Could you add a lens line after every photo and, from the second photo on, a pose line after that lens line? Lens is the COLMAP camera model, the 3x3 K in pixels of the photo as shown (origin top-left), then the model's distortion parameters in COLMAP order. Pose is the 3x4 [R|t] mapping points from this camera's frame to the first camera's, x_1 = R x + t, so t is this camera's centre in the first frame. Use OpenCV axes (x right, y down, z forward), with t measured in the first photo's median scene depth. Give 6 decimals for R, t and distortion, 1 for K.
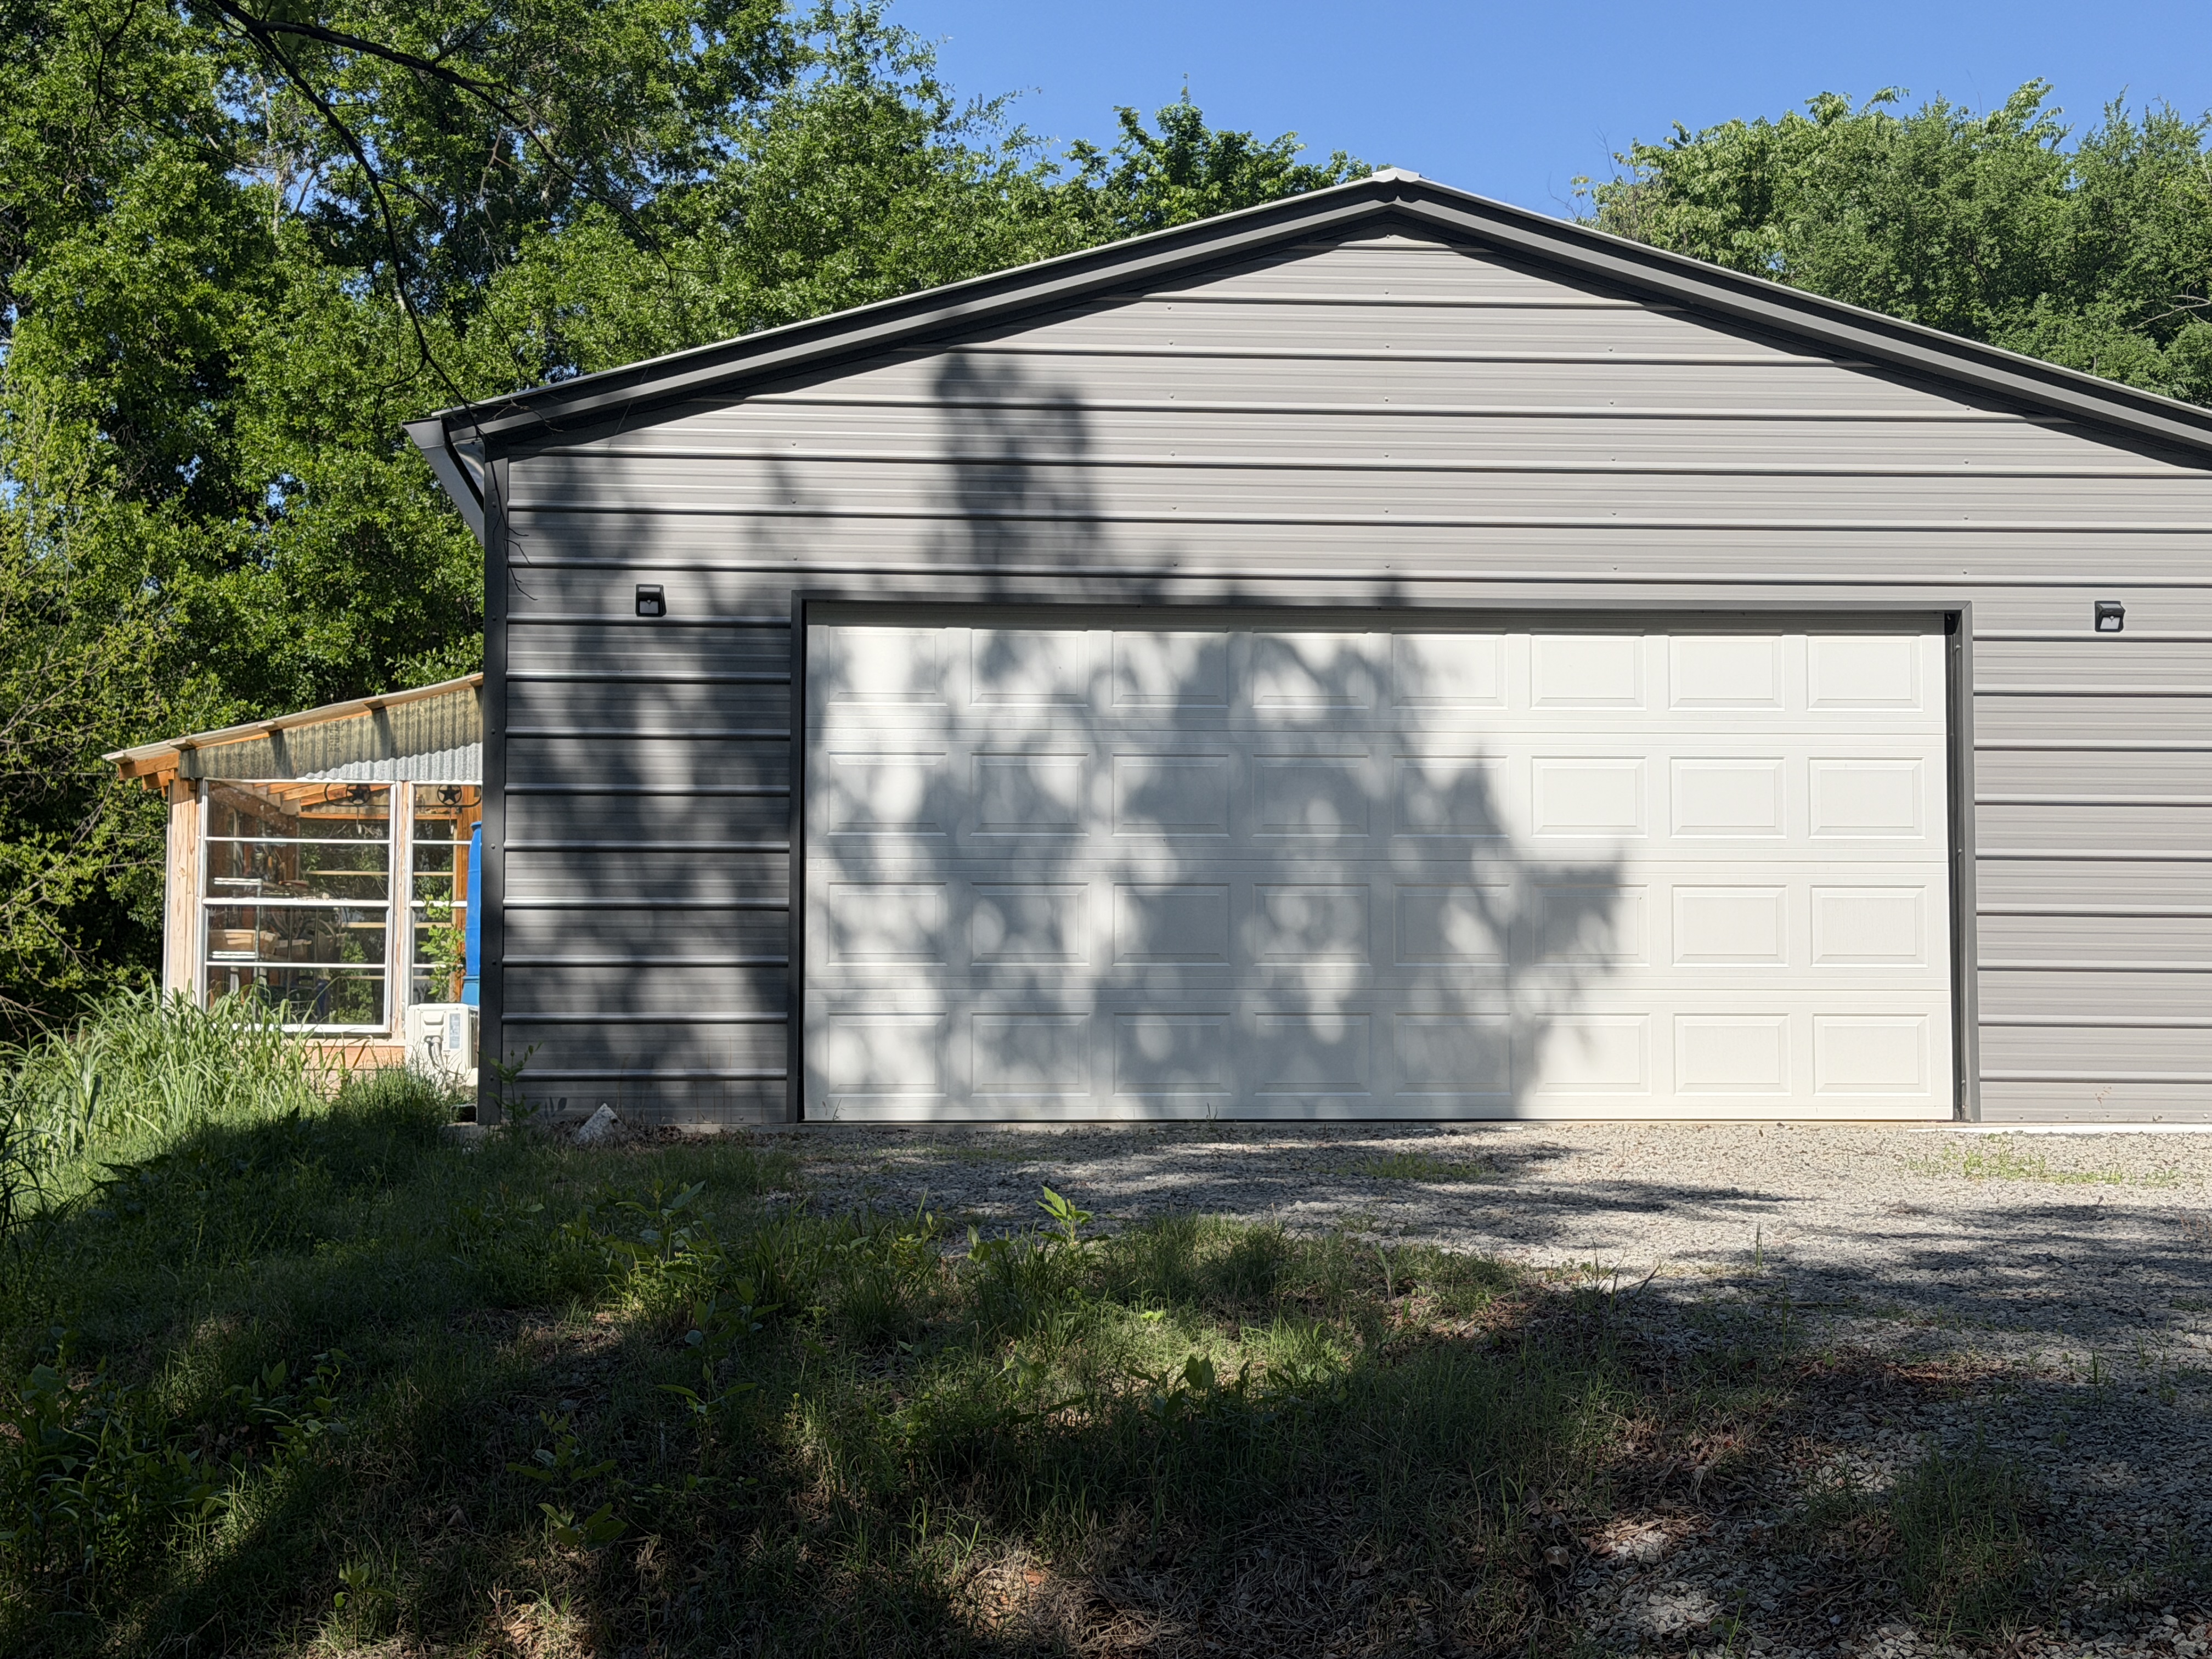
lens RADIAL K [[3303.1, 0, 1106.0], [0, 3303.1, 829.5], [0, 0, 1]] dist [0.147671, -0.125997]
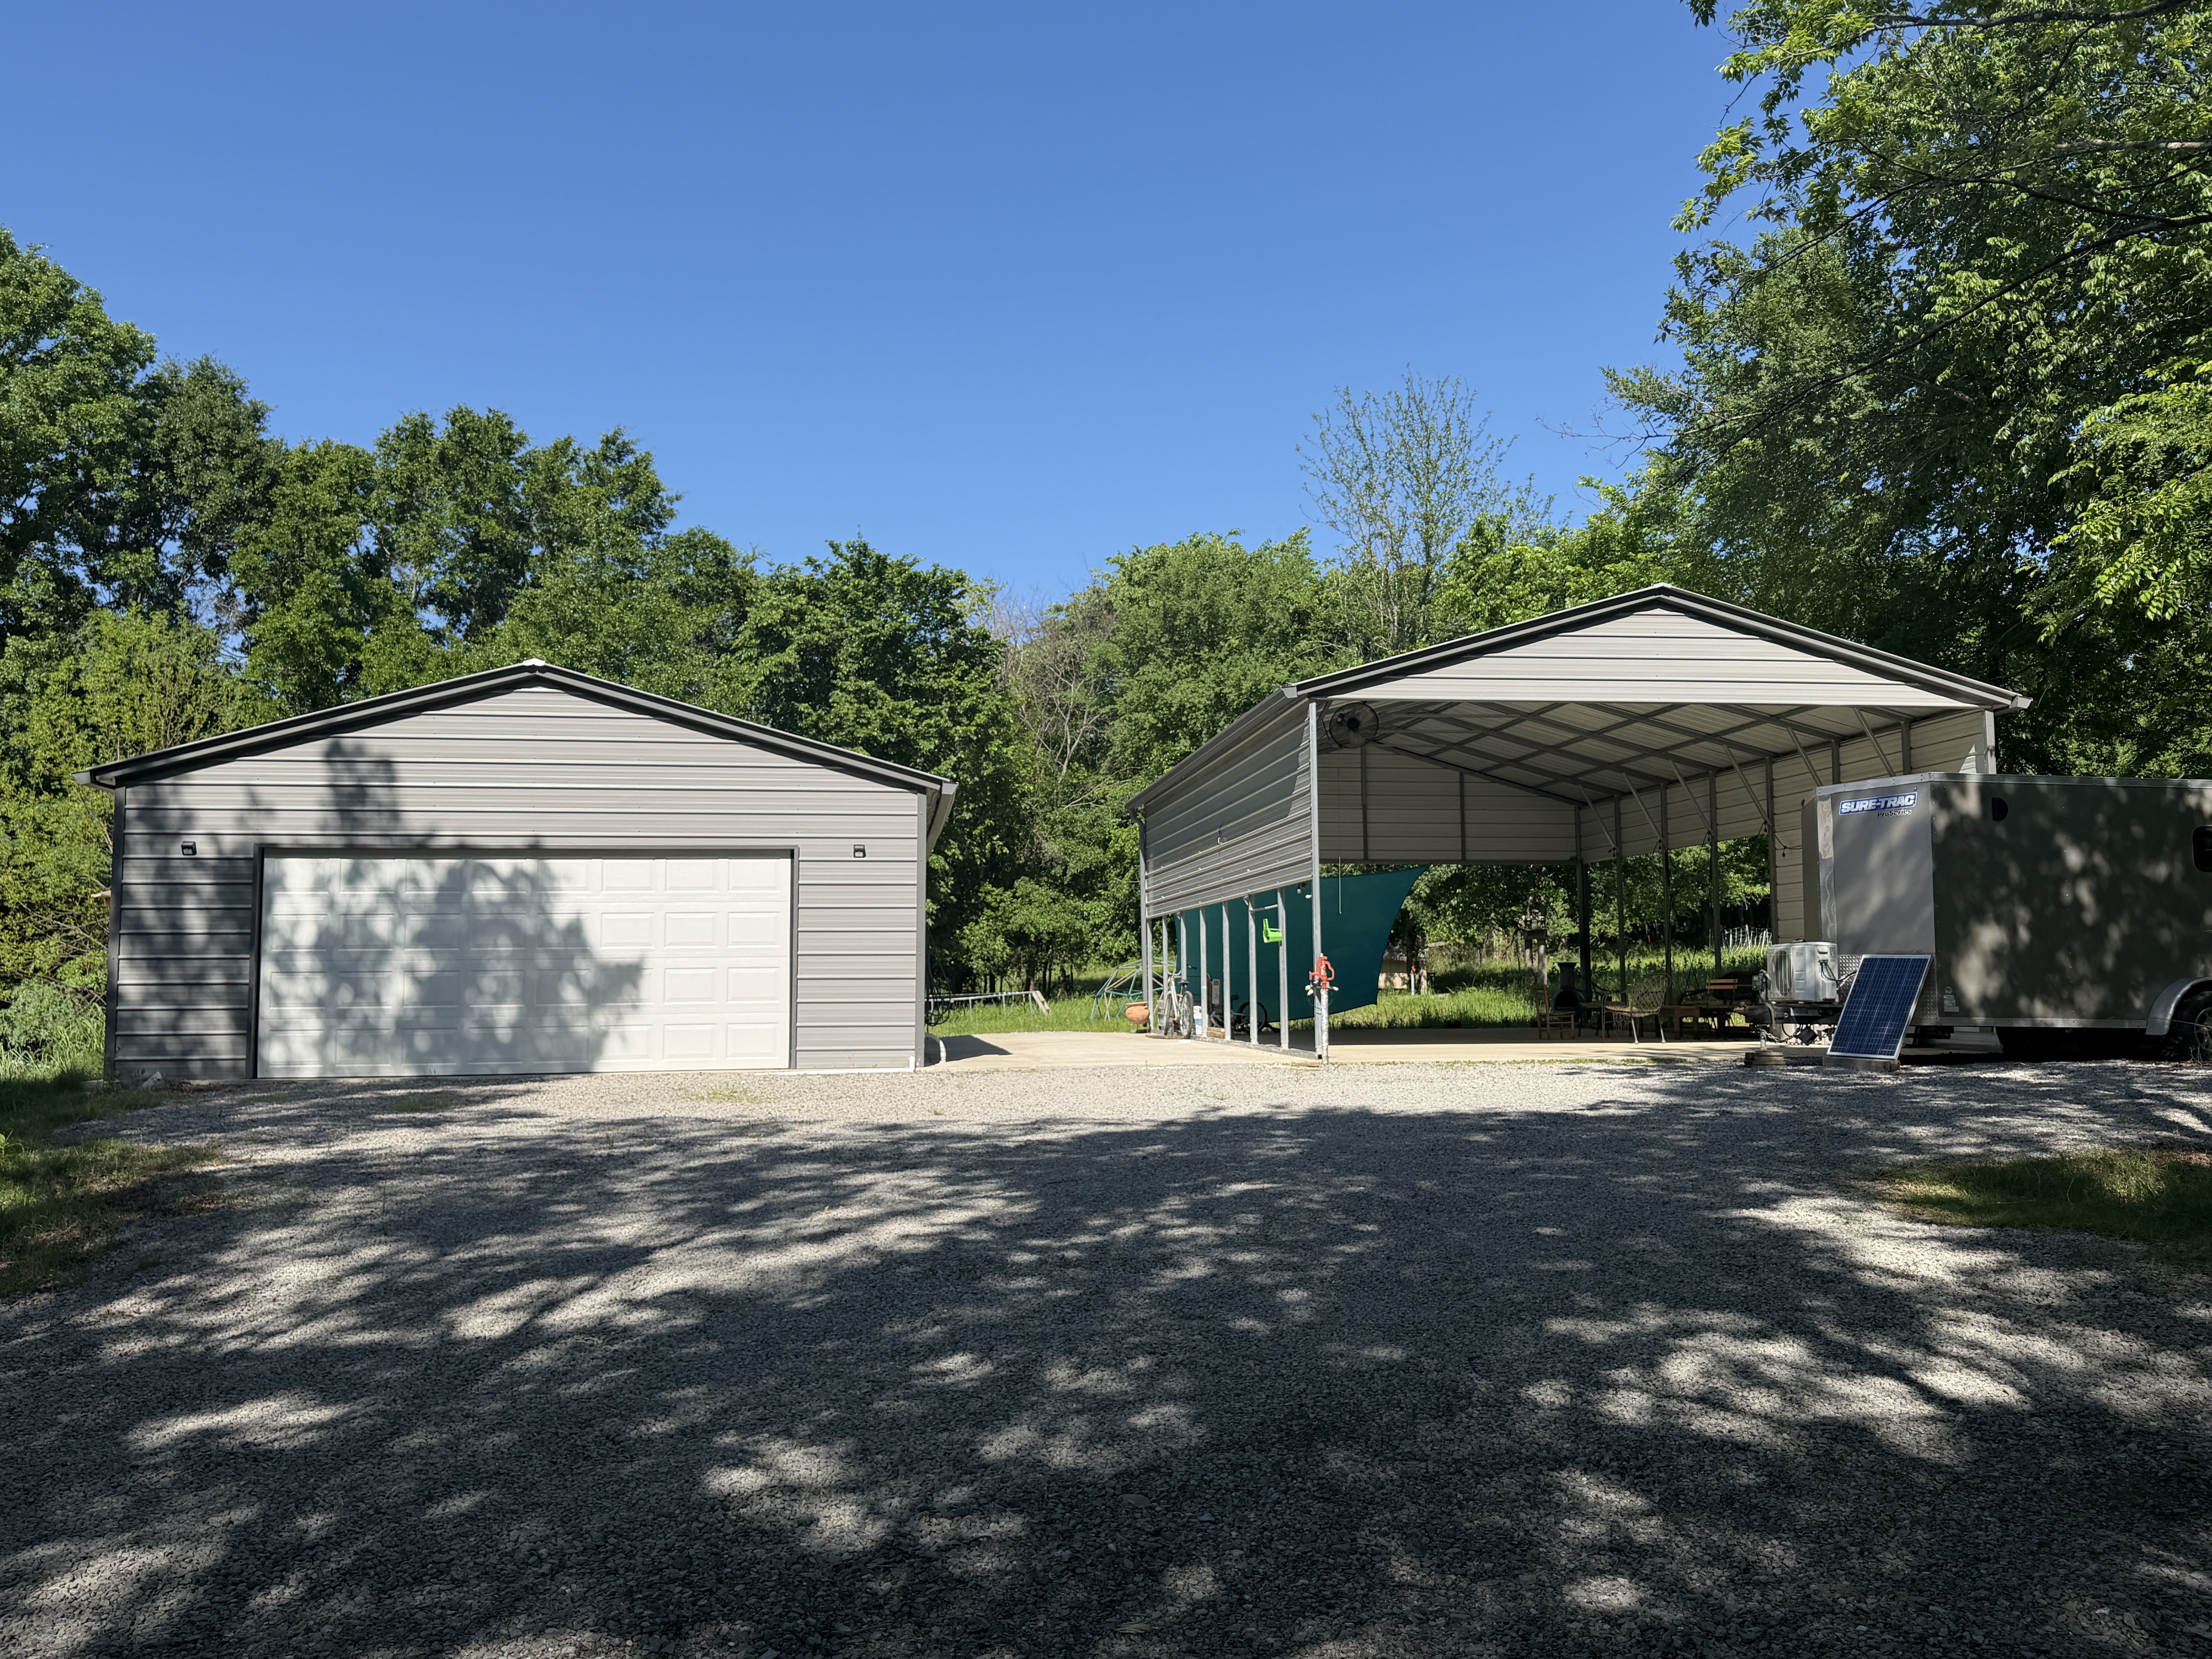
lens RADIAL K [[1744.3, 0, 1106.0], [0, 1744.3, 829.5], [0, 0, 1]] dist [0.086834, -0.146246]
pose [[0.999123, -0.003740, 0.041708, 0.428553], [0.004743, 0.999701, -0.023980, -0.050579], [-0.041606, 0.024156, 0.998842, -0.220254]]
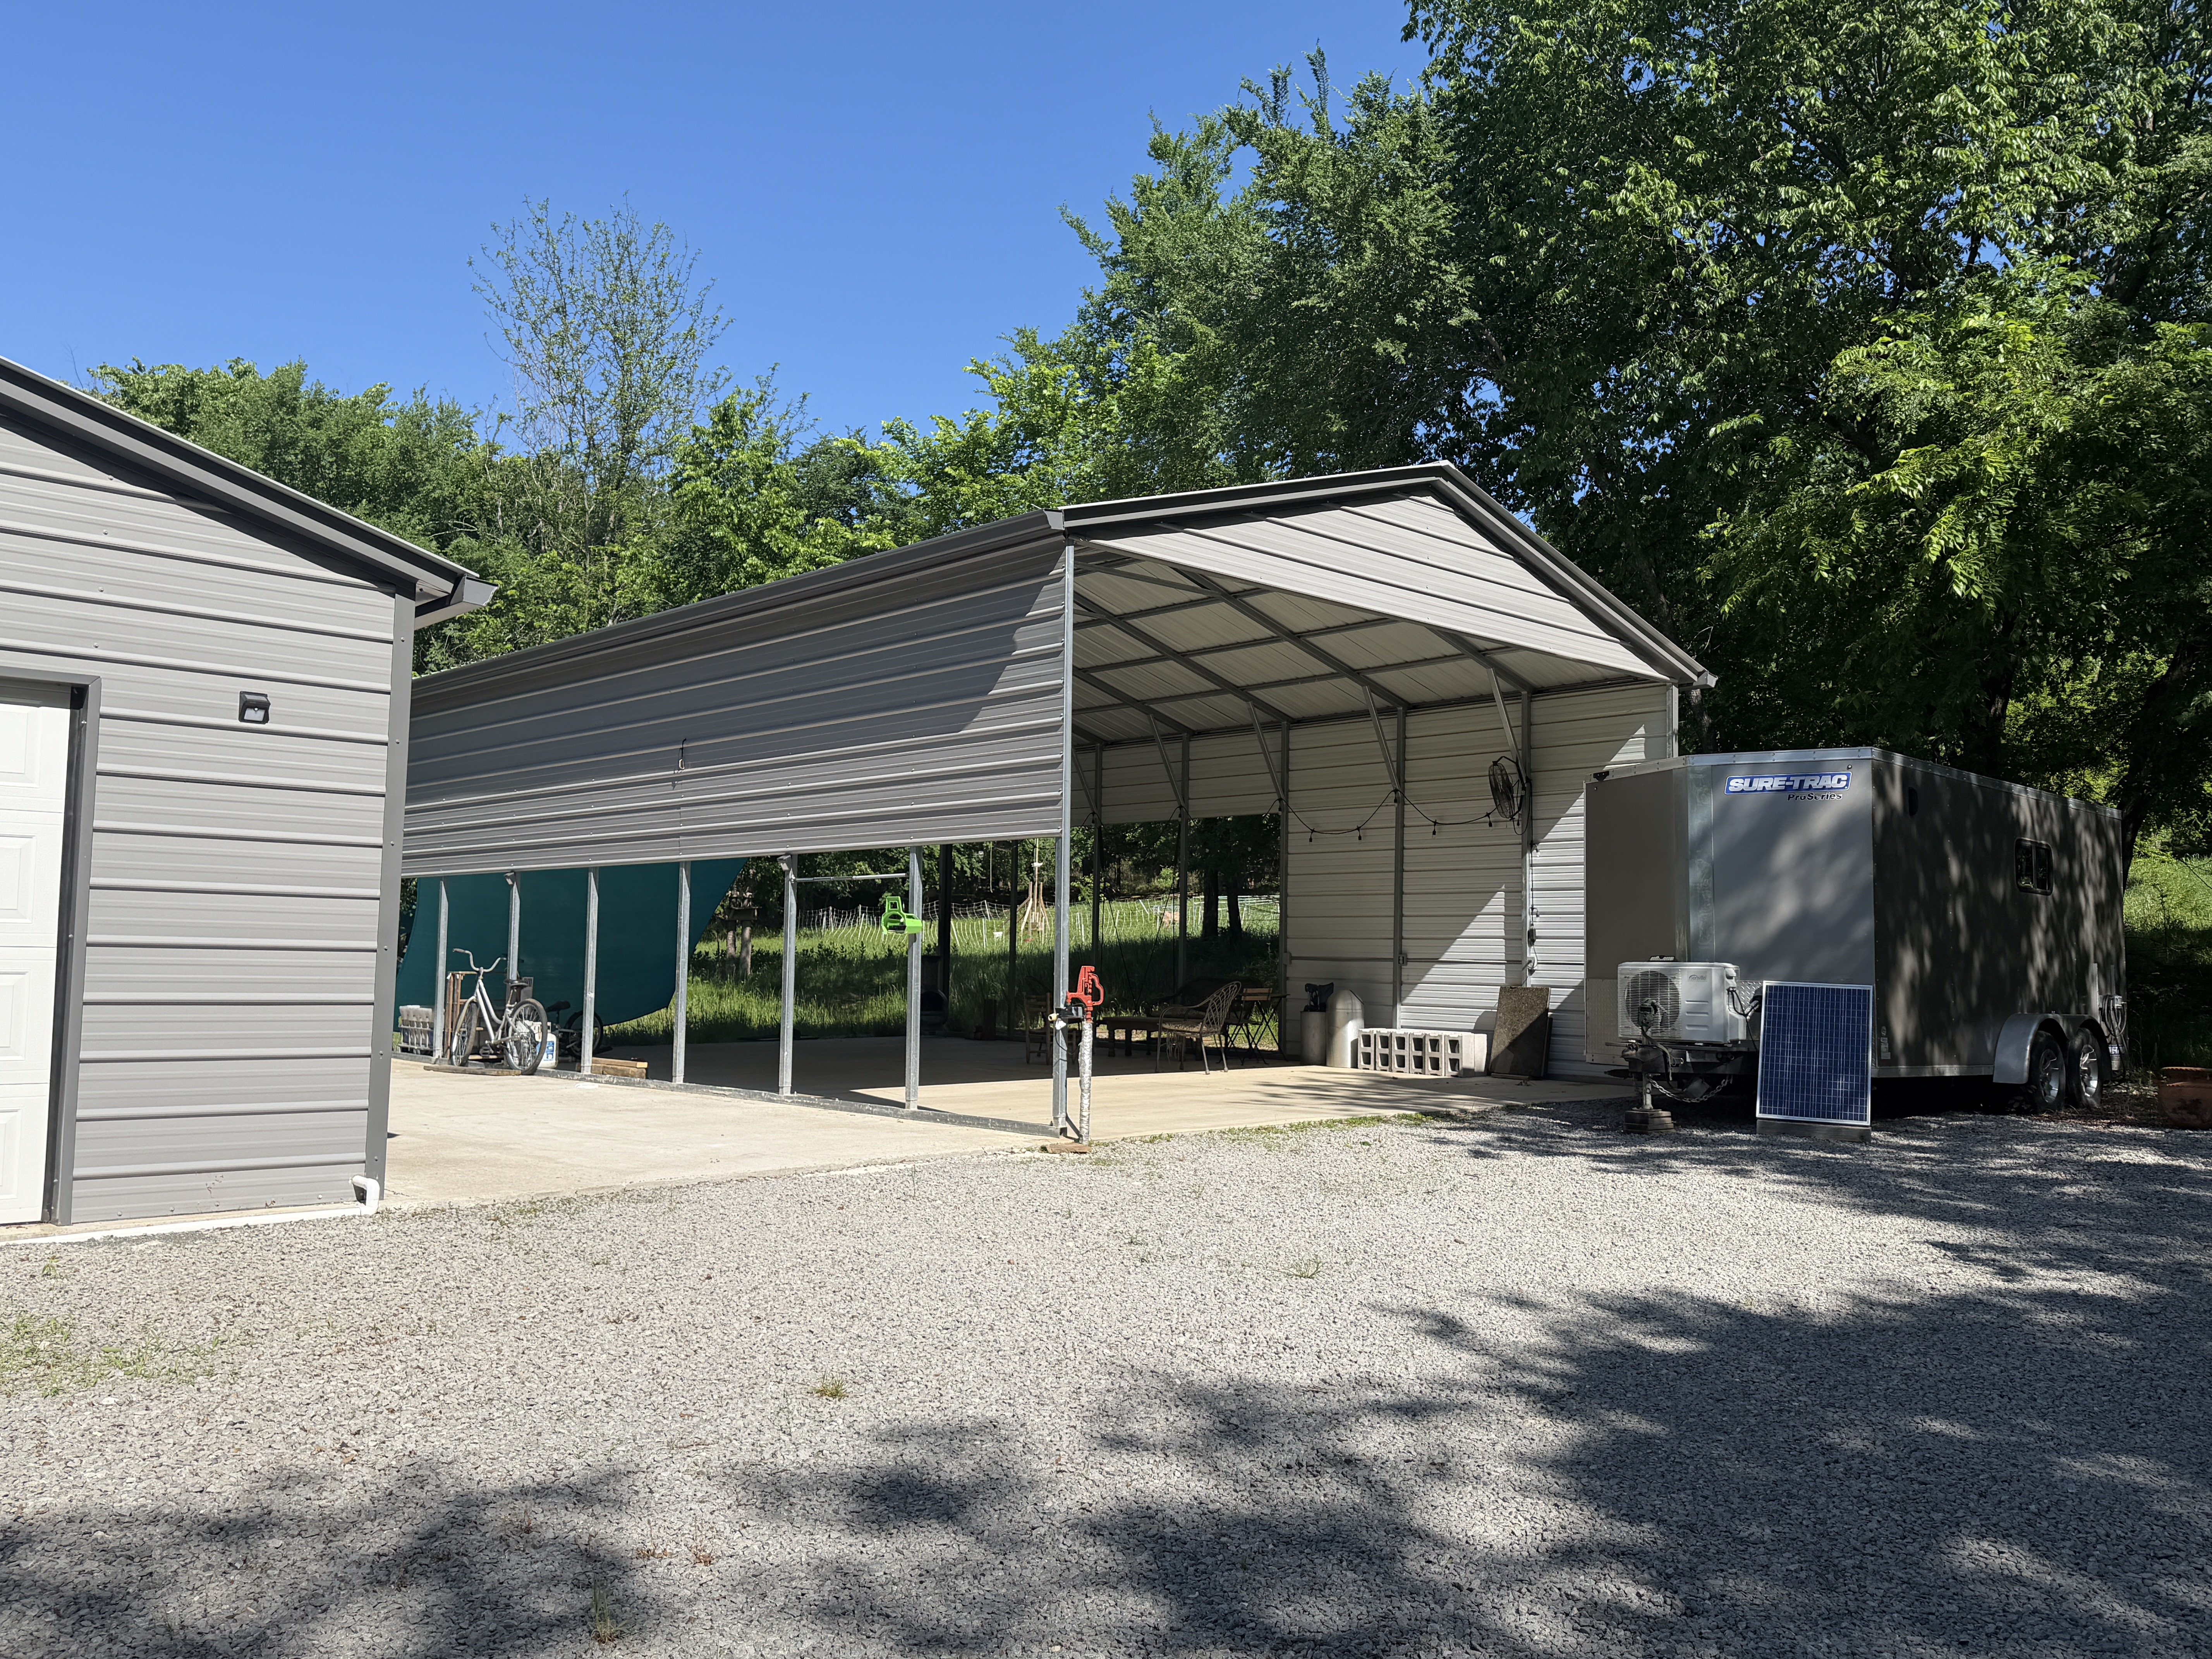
lens RADIAL K [[1744.3, 0, 1106.0], [0, 1744.3, 829.5], [0, 0, 1]] dist [0.086834, -0.146246]
pose [[0.791158, 0.060554, 0.608606, 0.181826], [-0.057696, 0.998038, -0.024298, -0.028980], [-0.608884, -0.015890, 0.793100, 0.421655]]
